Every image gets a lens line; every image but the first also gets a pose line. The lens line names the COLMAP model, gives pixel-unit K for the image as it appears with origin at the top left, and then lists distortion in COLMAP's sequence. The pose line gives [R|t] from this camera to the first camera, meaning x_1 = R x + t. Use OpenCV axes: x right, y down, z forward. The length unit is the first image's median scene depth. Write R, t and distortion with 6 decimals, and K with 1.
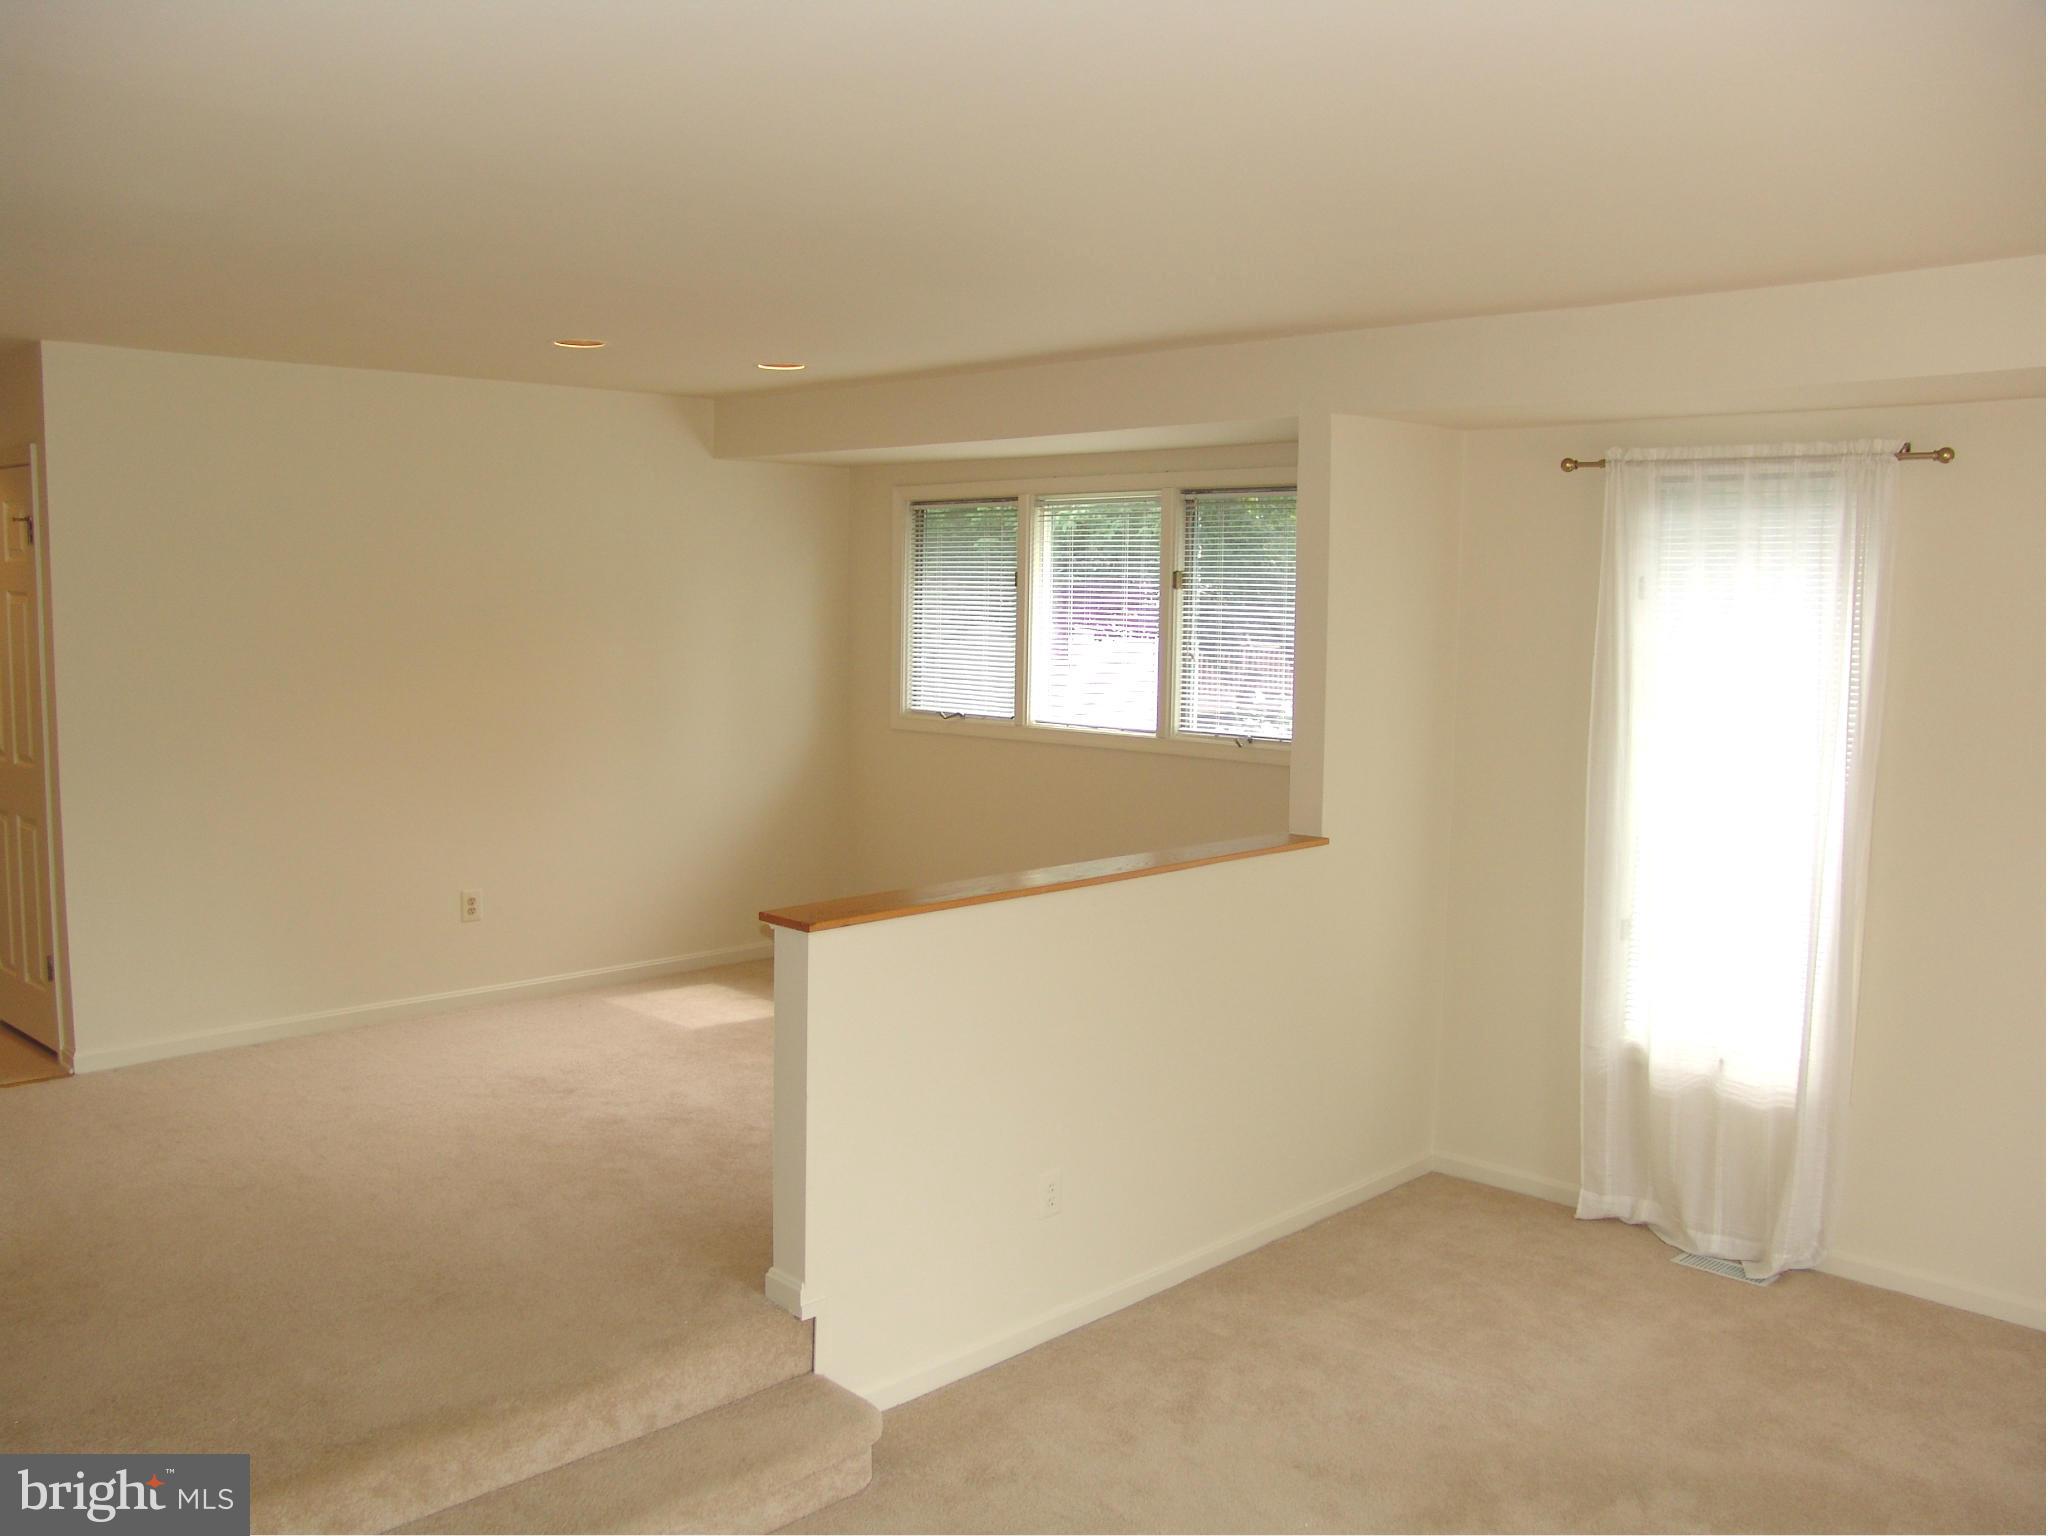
lens RADIAL K [[1721.1, 0, 1024.7], [0, 1721.1, 801.4], [0, 0, 1]] dist [-0.157509, 0.154309]
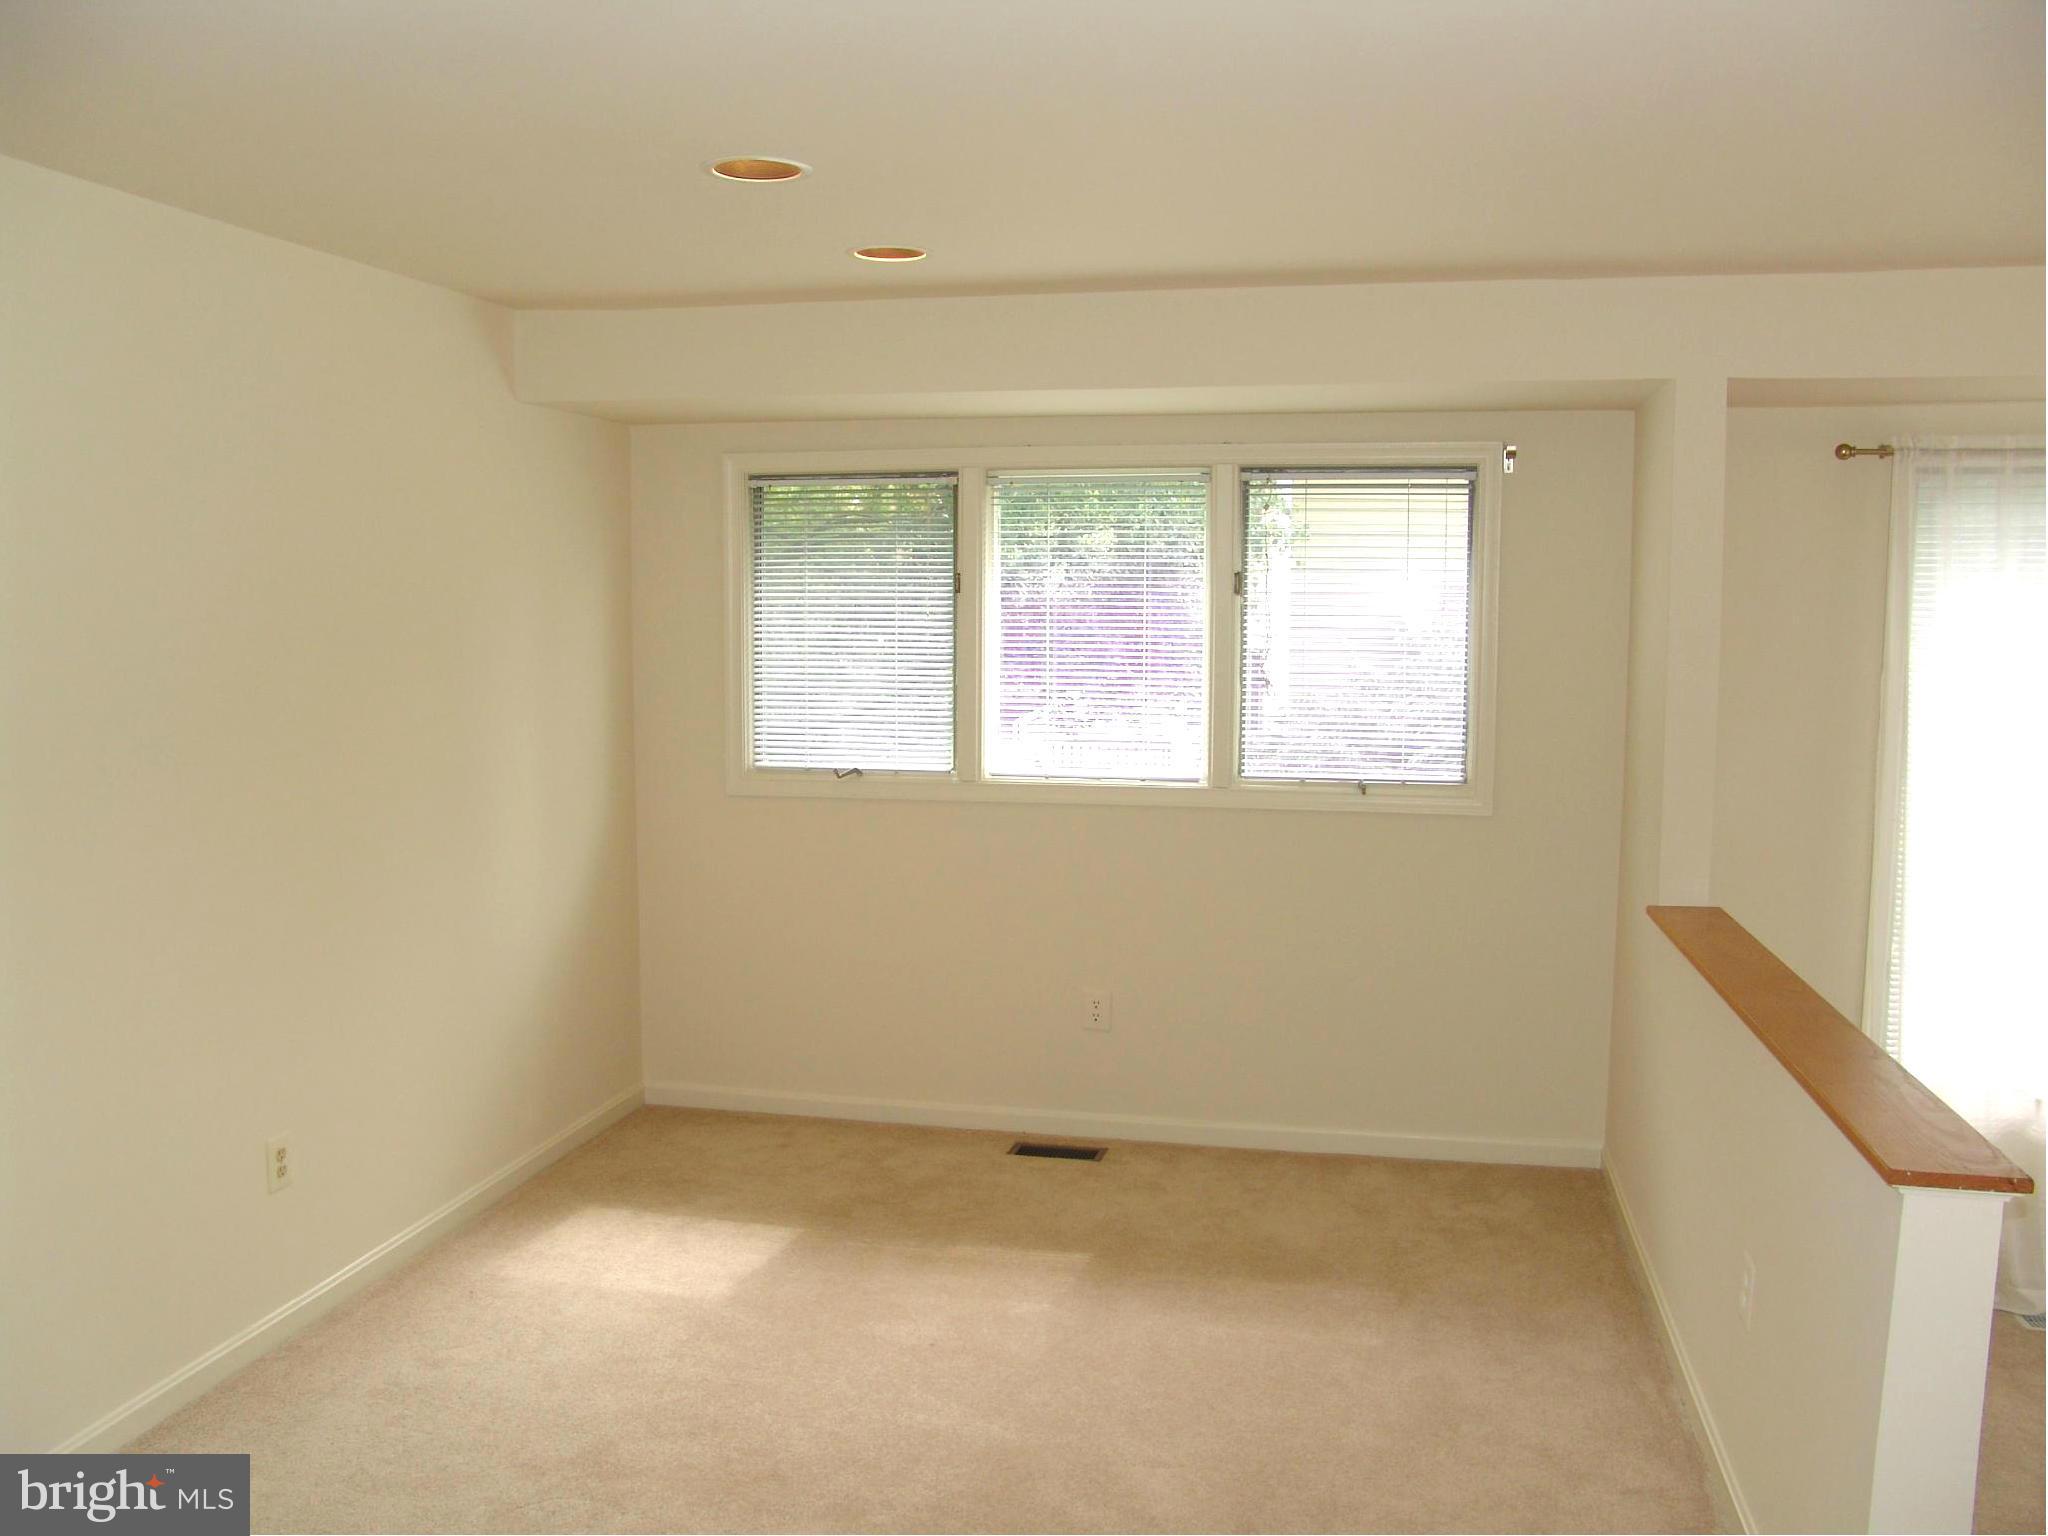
lens RADIAL K [[1721.1, 0, 1024.7], [0, 1721.1, 801.4], [0, 0, 1]] dist [-0.157509, 0.154309]
pose [[0.849114, -0.071316, 0.523373, -0.393045], [0.072175, 0.997215, 0.018788, -0.050992], [-0.523255, 0.021821, 0.851897, 0.383104]]
